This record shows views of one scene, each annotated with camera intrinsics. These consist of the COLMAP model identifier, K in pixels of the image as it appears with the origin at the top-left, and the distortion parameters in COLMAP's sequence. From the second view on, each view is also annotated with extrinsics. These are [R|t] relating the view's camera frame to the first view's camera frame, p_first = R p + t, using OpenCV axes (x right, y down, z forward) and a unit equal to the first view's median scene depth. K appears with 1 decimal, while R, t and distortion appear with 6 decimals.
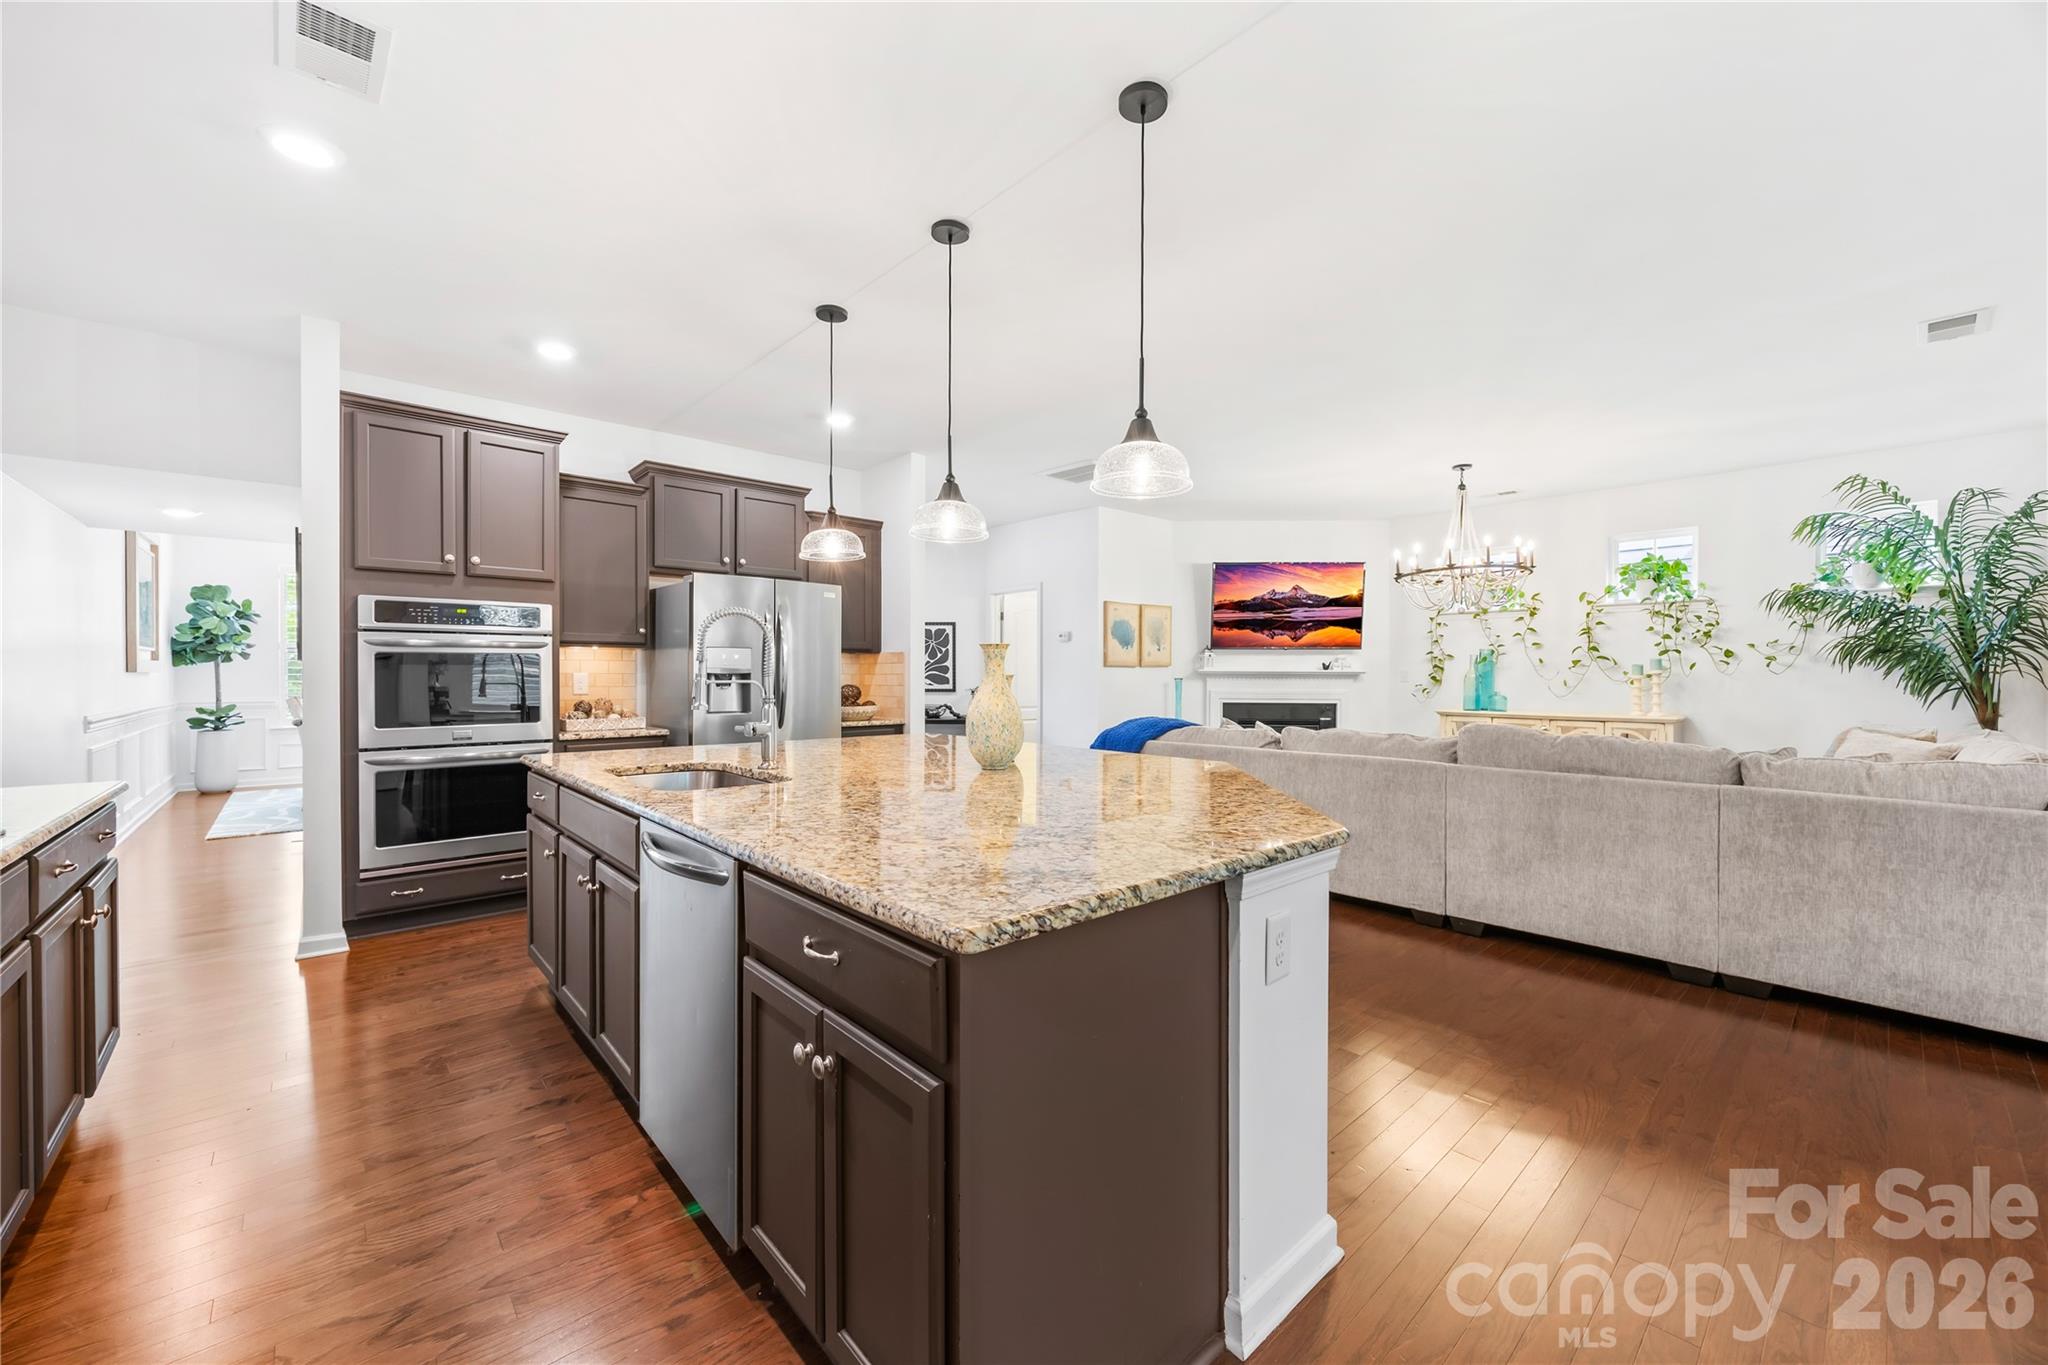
lens RADIAL K [[784.2, 0, 1027.8], [0, 784.2, 684.6], [0, 0, 1]] dist [-0.005067, 0.000550]
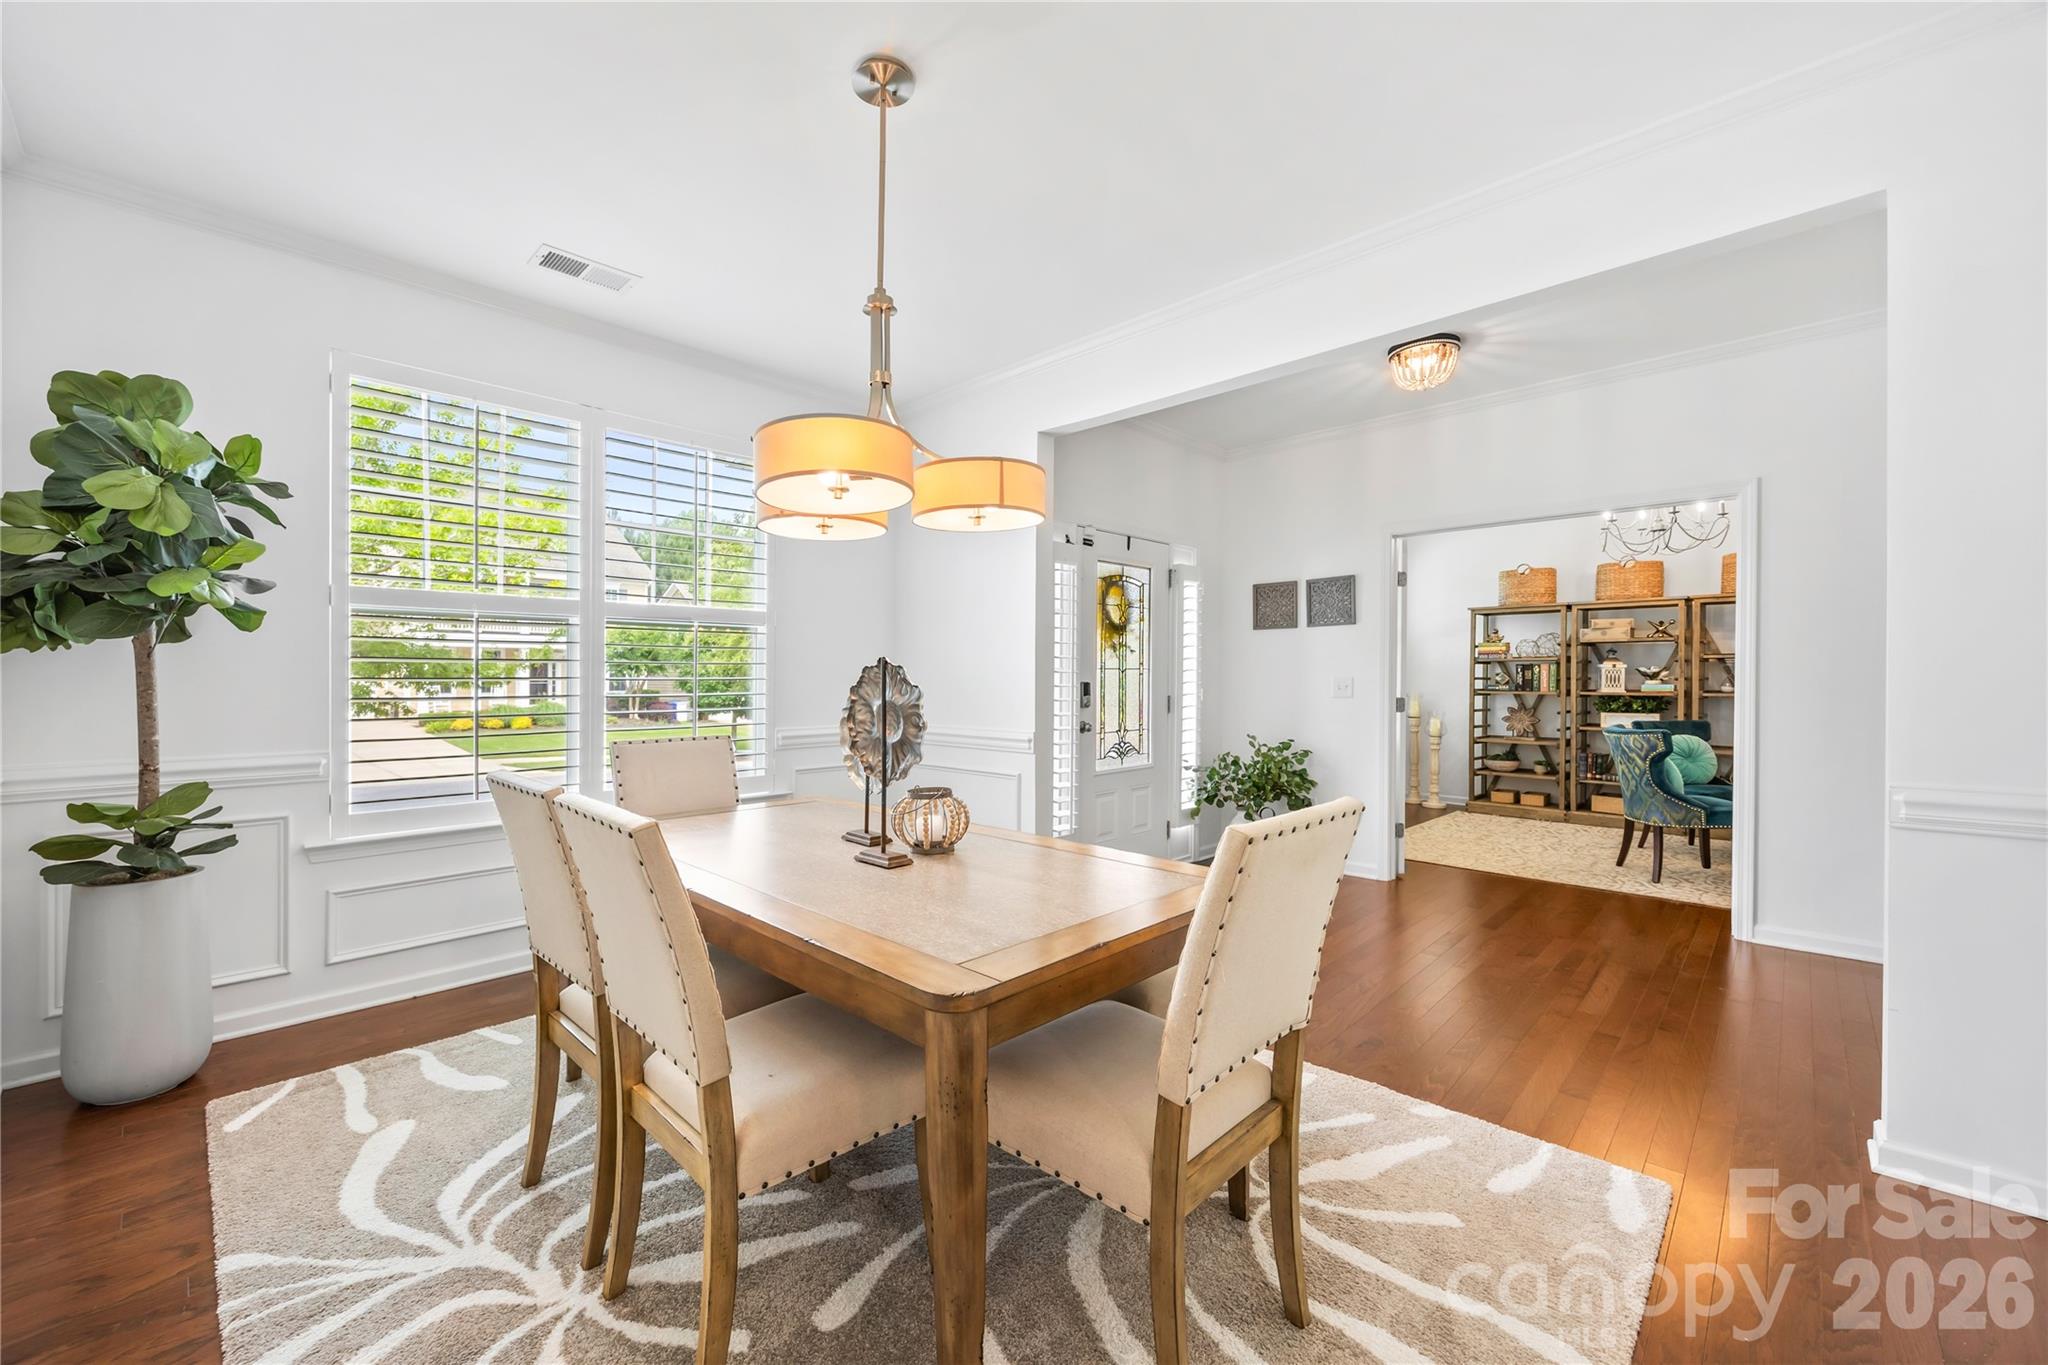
lens RADIAL K [[784.2, 0, 1026.0], [0, 784.2, 688.5], [0, 0, 1]] dist [-0.005067, 0.000550]
pose [[0.997609, -0.002458, 0.069070, -0.737233], [0.002349, 0.999996, 0.001672, -0.010527], [-0.069074, -0.001506, 0.997610, 0.693222]]
